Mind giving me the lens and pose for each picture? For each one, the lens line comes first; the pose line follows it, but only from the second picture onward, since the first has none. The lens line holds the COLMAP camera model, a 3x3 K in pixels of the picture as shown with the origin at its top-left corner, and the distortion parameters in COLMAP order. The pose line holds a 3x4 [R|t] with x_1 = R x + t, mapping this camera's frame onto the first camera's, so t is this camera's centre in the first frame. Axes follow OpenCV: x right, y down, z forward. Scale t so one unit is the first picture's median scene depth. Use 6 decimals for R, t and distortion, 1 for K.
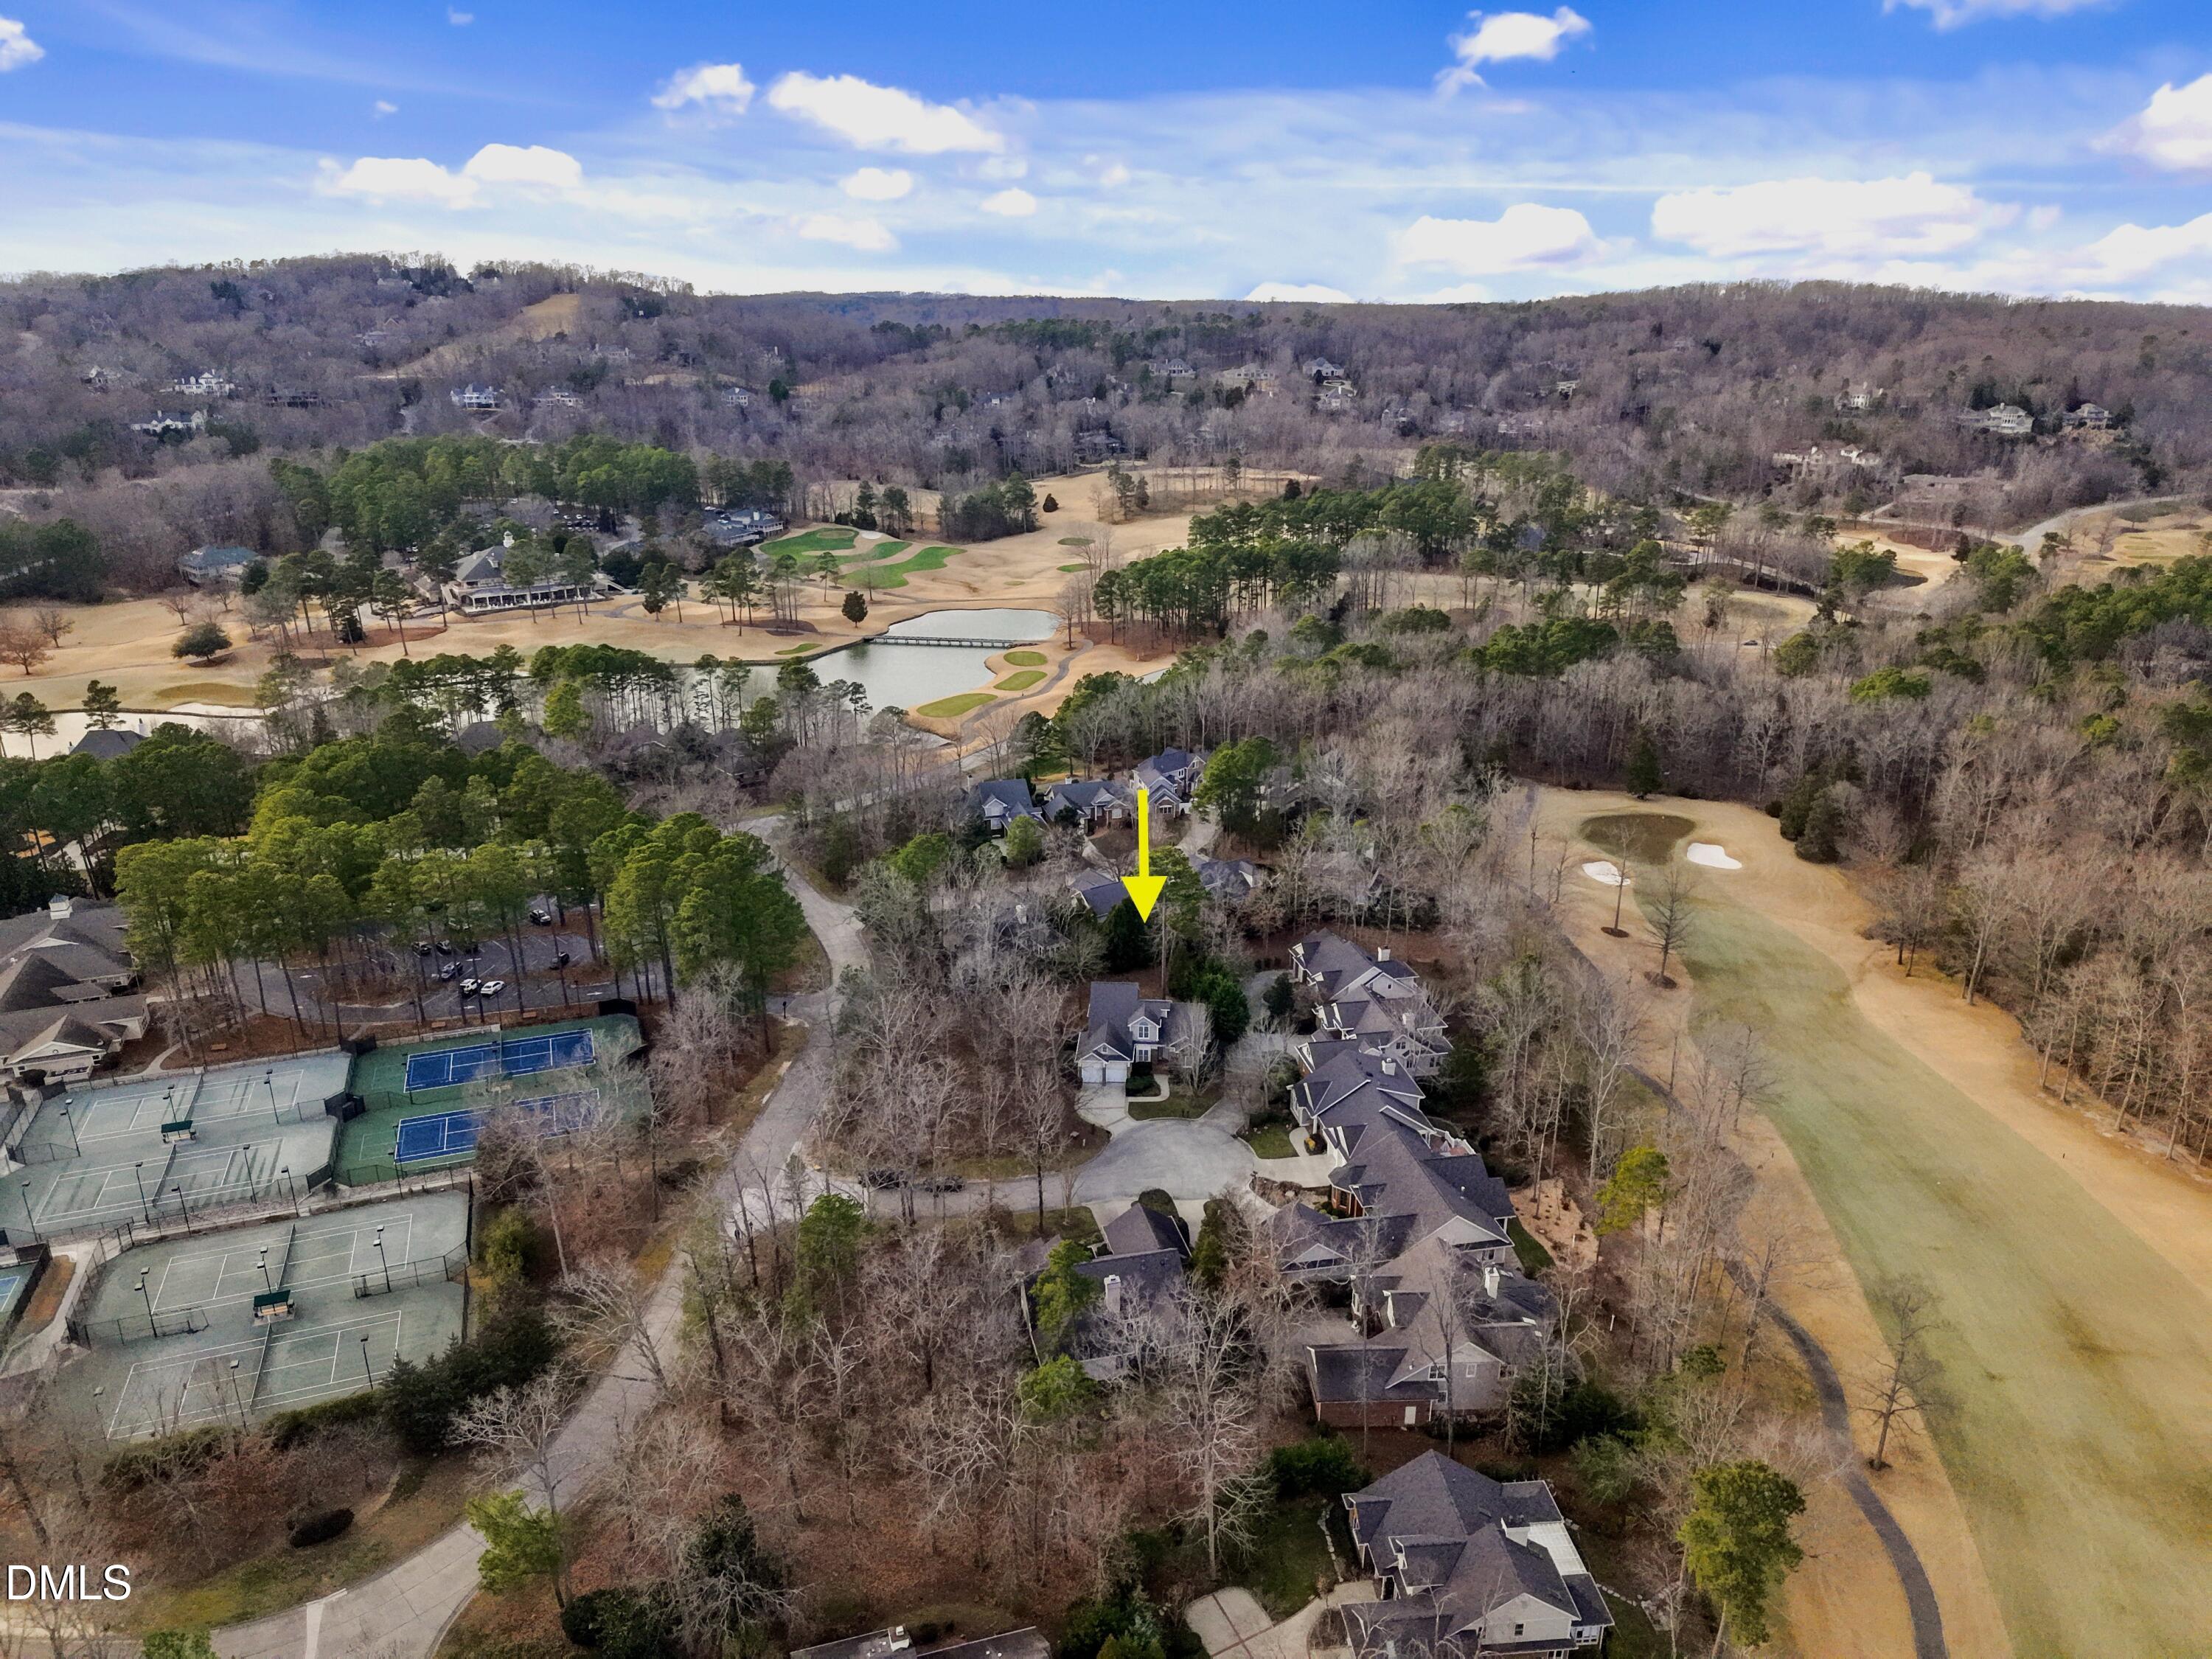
lens RADIAL K [[1482.1, 0, 1106.0], [0, 1482.1, 829.5], [0, 0, 1]] dist [0.011424, -0.028007]
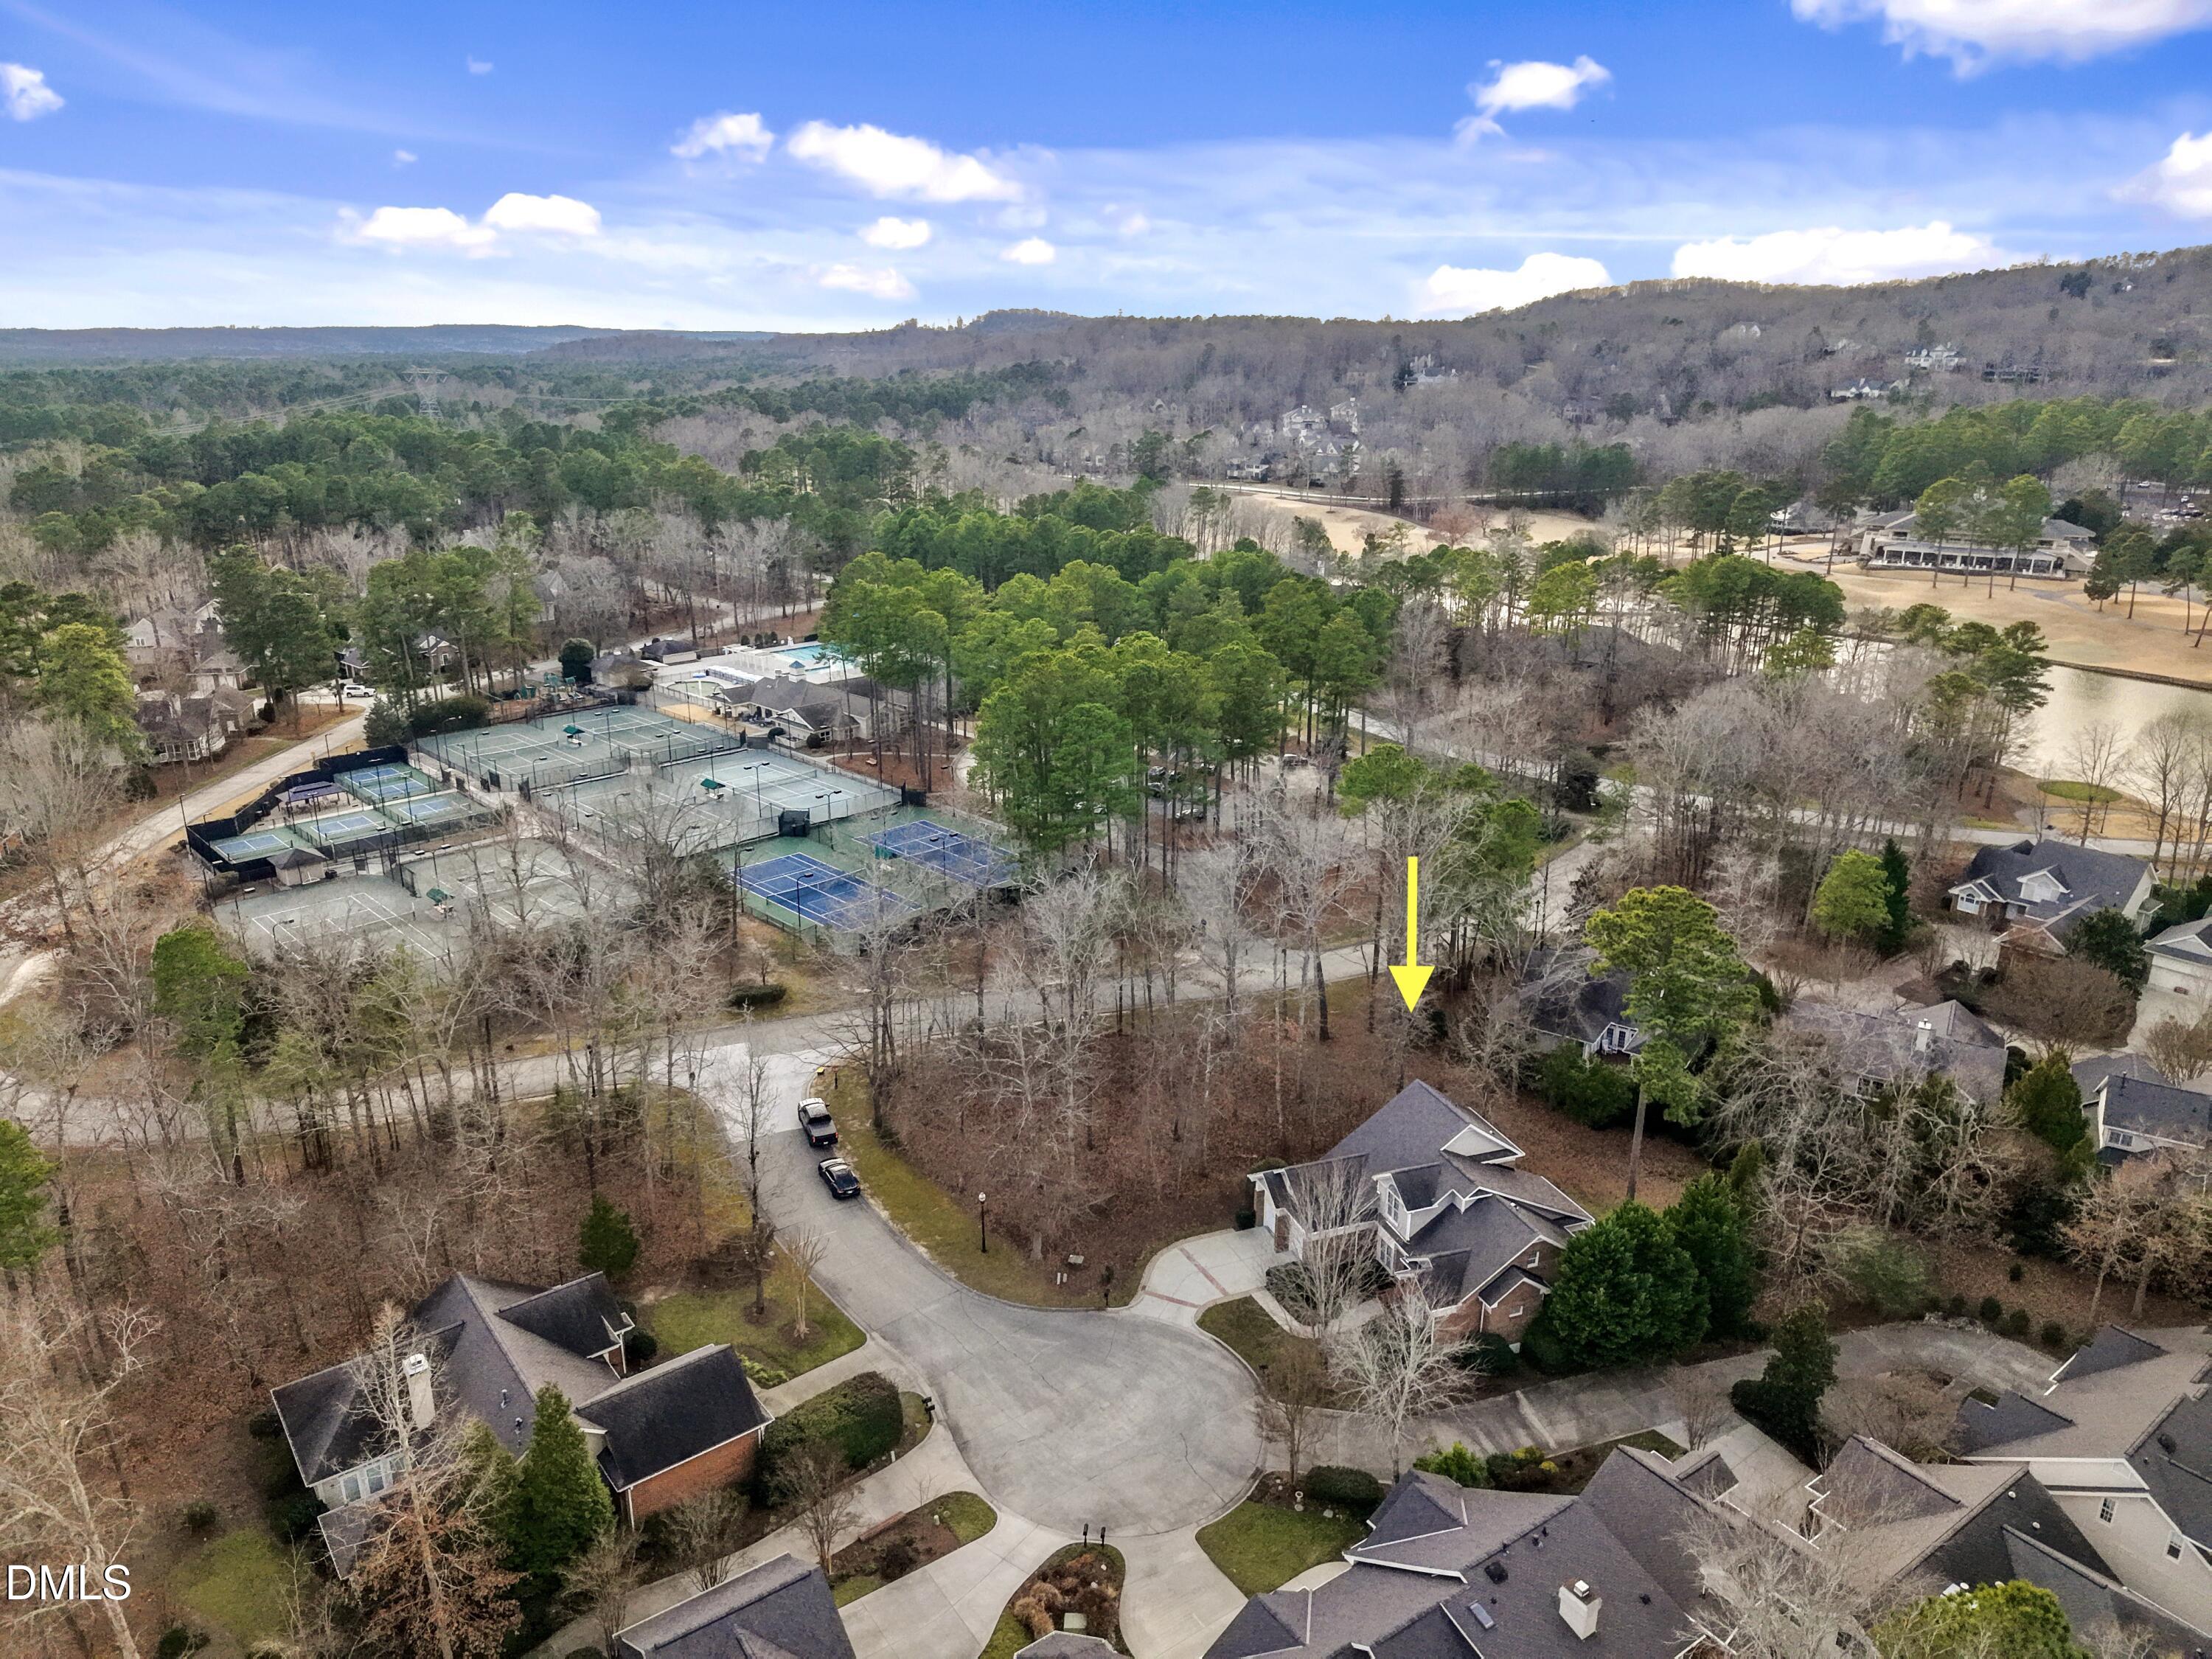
lens RADIAL K [[1482.1, 0, 1106.0], [0, 1482.1, 829.5], [0, 0, 1]] dist [0.011424, -0.028007]
pose [[0.397795, 0.278004, -0.874341, 0.157709], [-0.306511, 0.938502, 0.158953, -0.009576], [0.864760, 0.204764, 0.458542, 0.285015]]
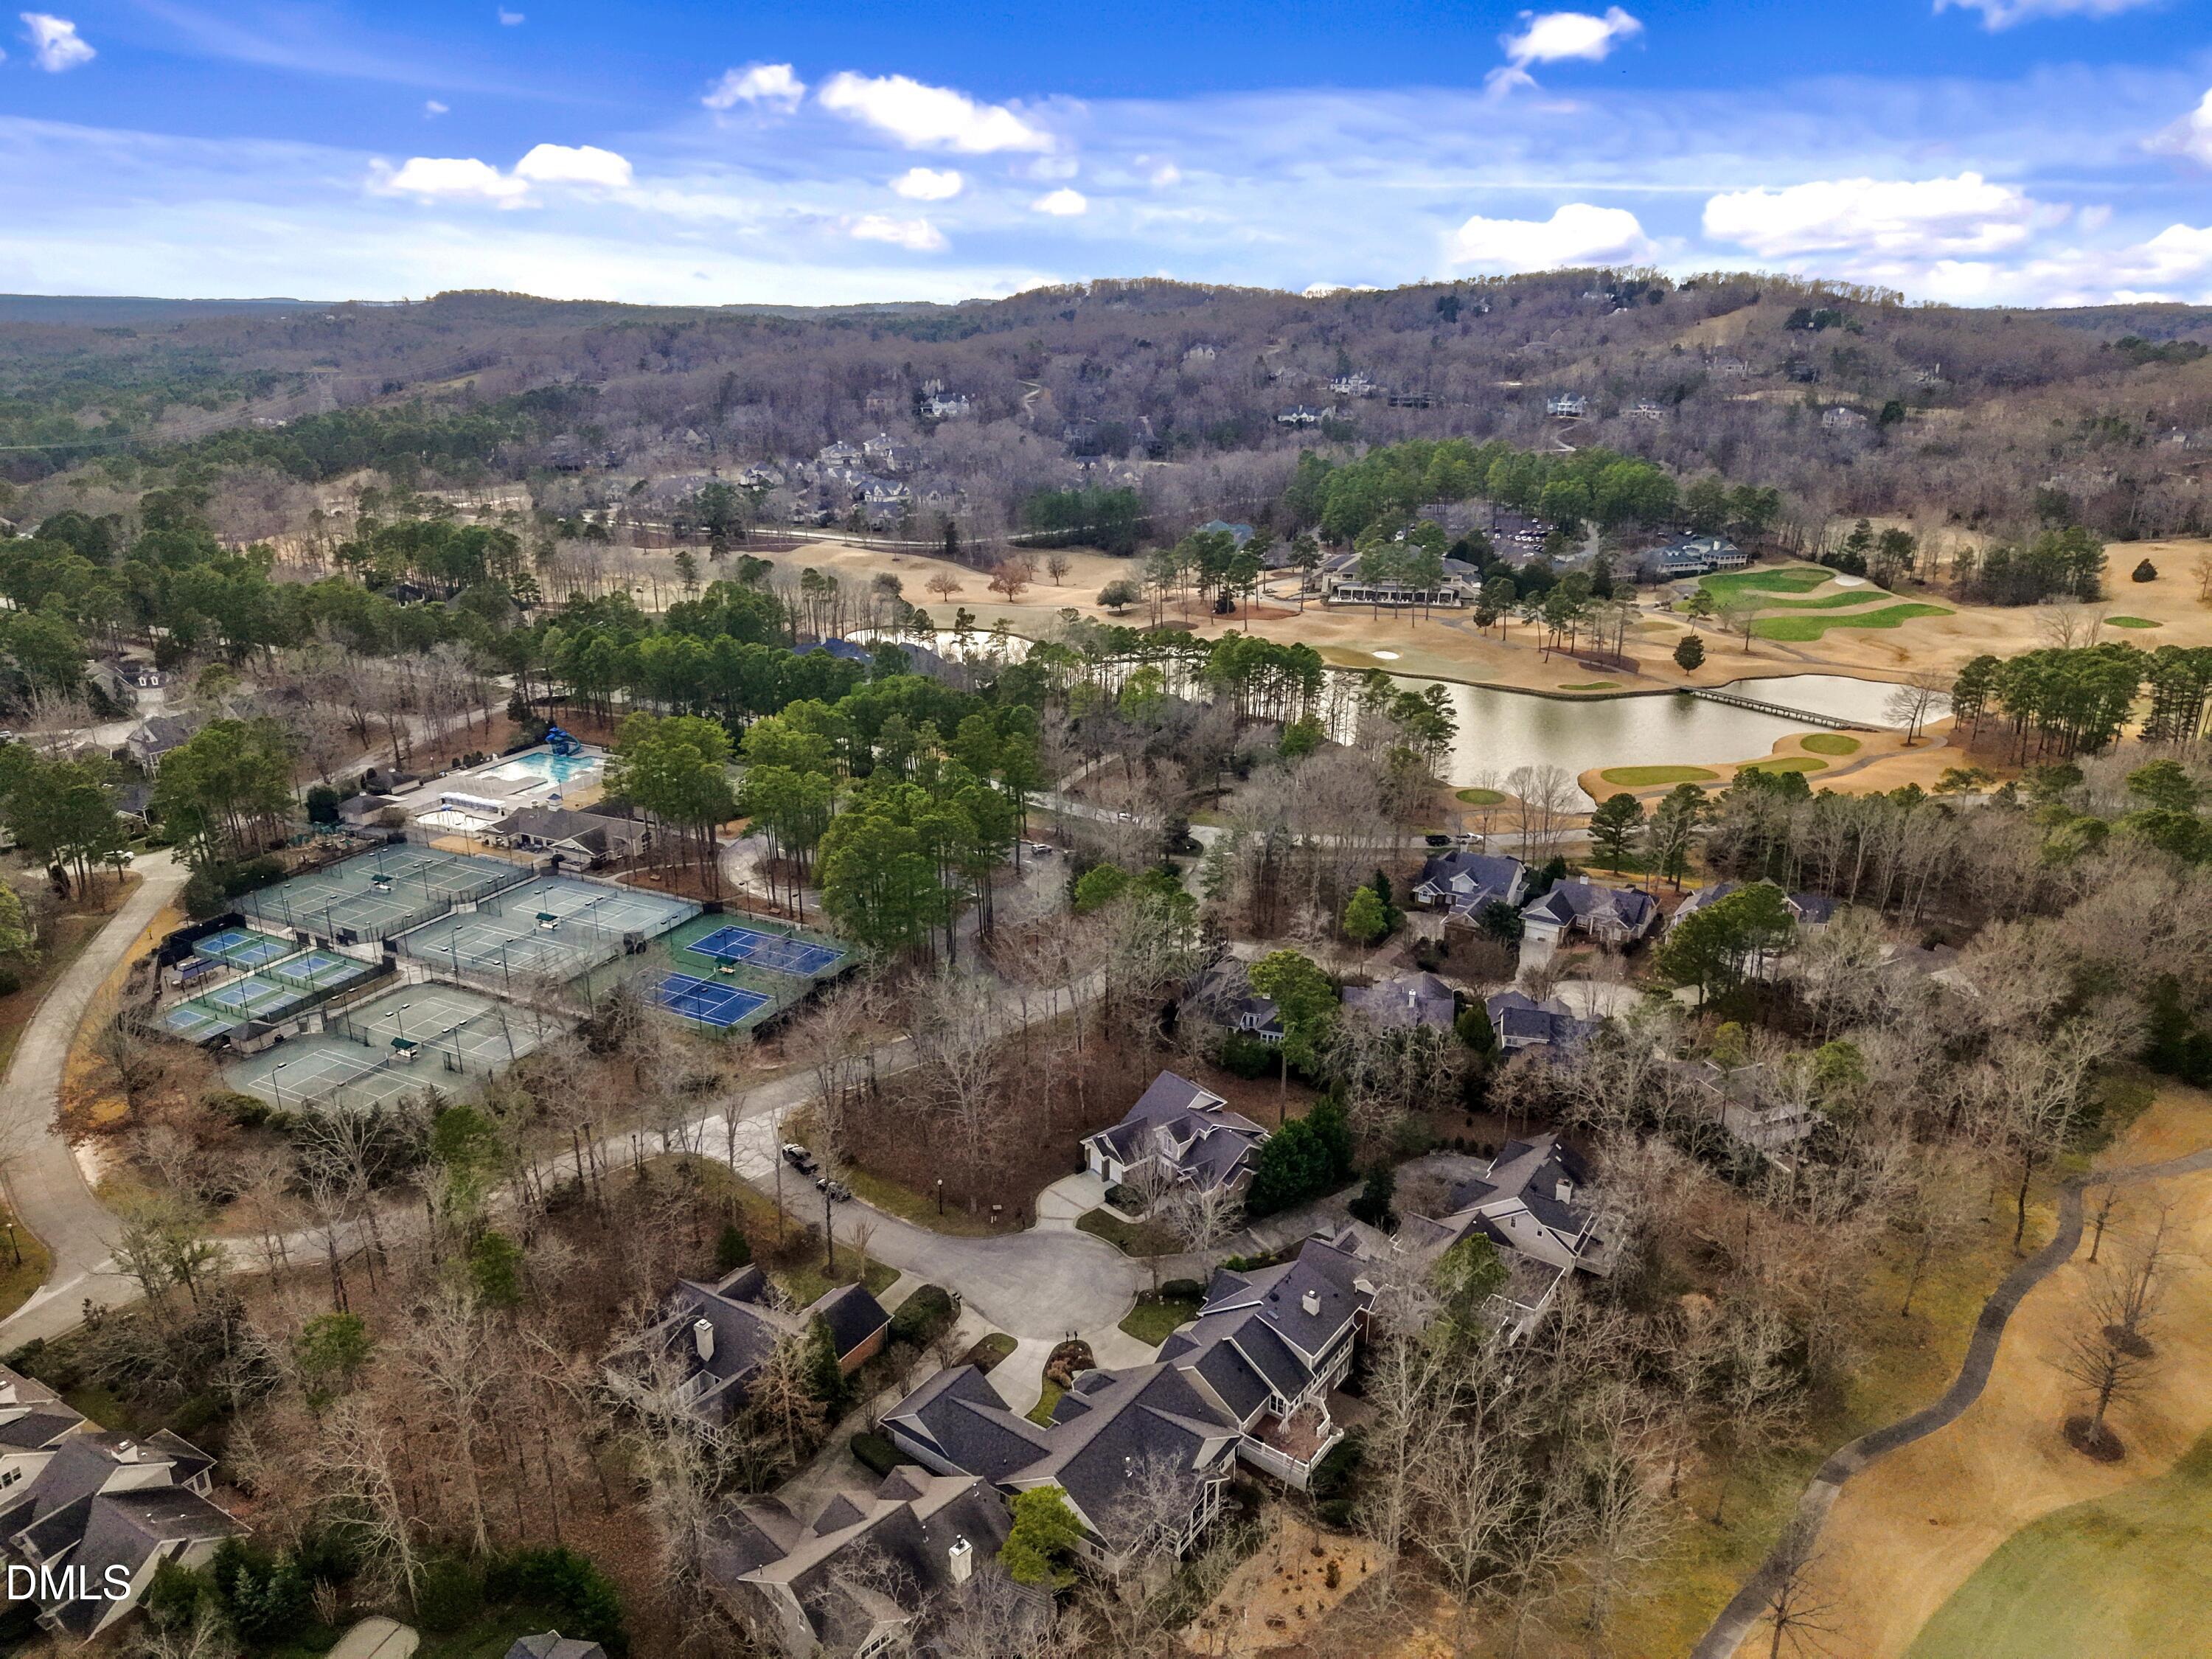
lens RADIAL K [[1483.4, 0, 1112.0], [0, 1483.4, 801.5], [0, 0, 1]] dist [0.039332, -0.045596]
pose [[0.682915, 0.226197, -0.694595, 0.238690], [-0.244174, 0.966843, 0.074787, -0.047733], [0.688481, 0.118528, 0.715503, 0.137714]]
